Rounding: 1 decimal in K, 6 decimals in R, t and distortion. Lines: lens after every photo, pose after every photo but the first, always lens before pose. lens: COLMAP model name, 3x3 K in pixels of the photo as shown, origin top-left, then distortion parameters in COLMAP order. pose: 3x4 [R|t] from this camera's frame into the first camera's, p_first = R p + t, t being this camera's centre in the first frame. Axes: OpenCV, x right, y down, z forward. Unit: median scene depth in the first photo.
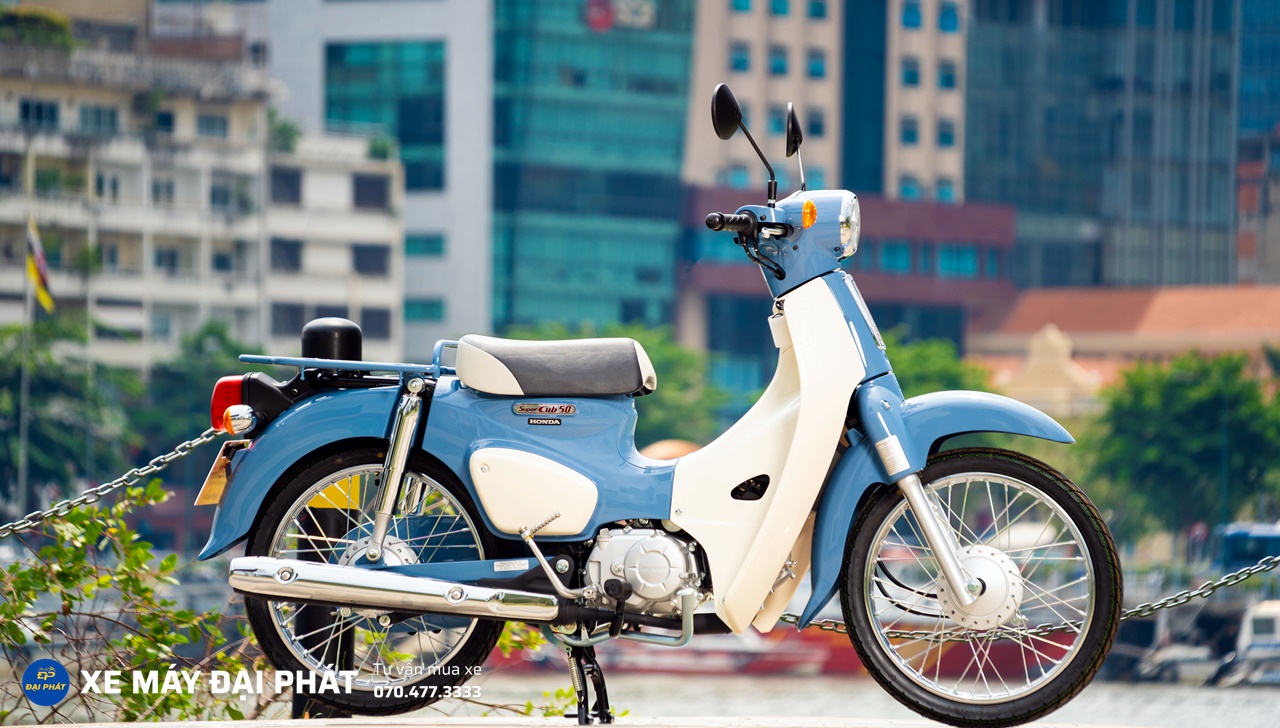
lens RADIAL K [[9211.6, 0, 640.0], [0, 9211.6, 364.0], [0, 0, 1]] dist [17.325405, -14.730567]
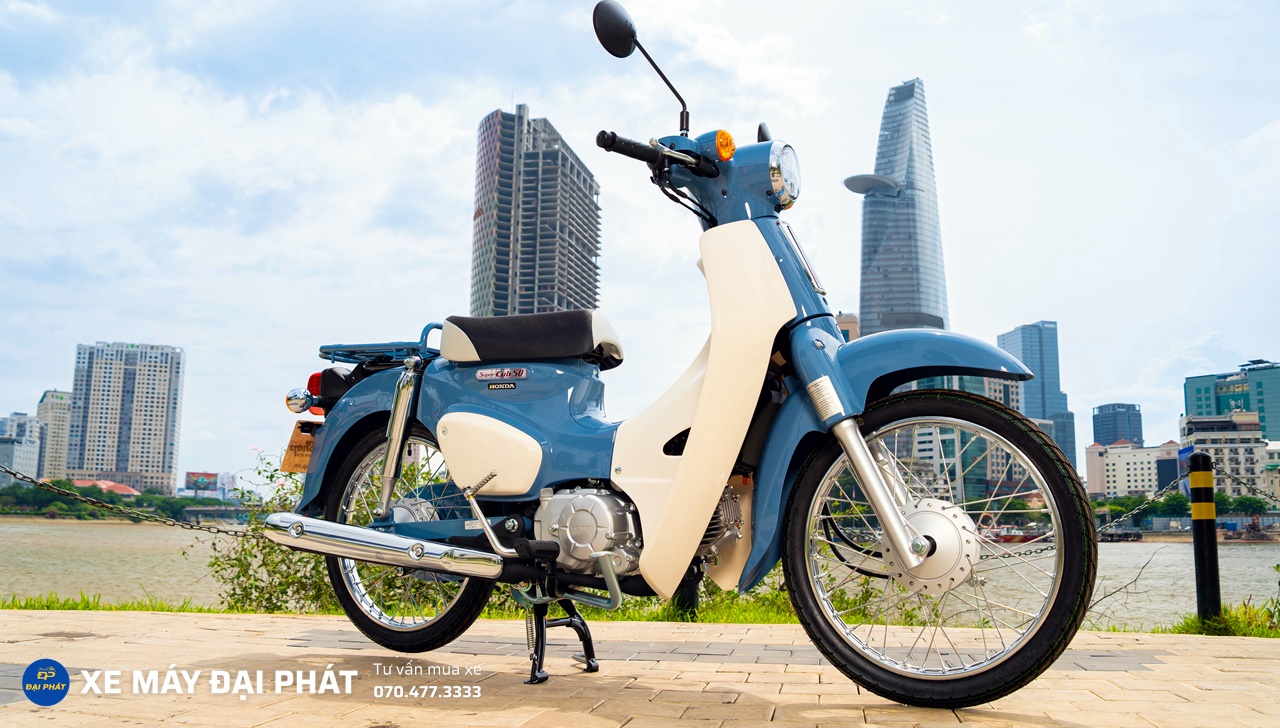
lens RADIAL K [[994.8, 0, 640.0], [0, 994.8, 364.0], [0, 0, 1]] dist [-0.002012, 0.001937]
pose [[0.944869, -0.048791, -0.323793, 0.040938], [0.002405, 0.989844, -0.142138, 0.019808], [0.327440, 0.133523, 0.935390, 0.902017]]
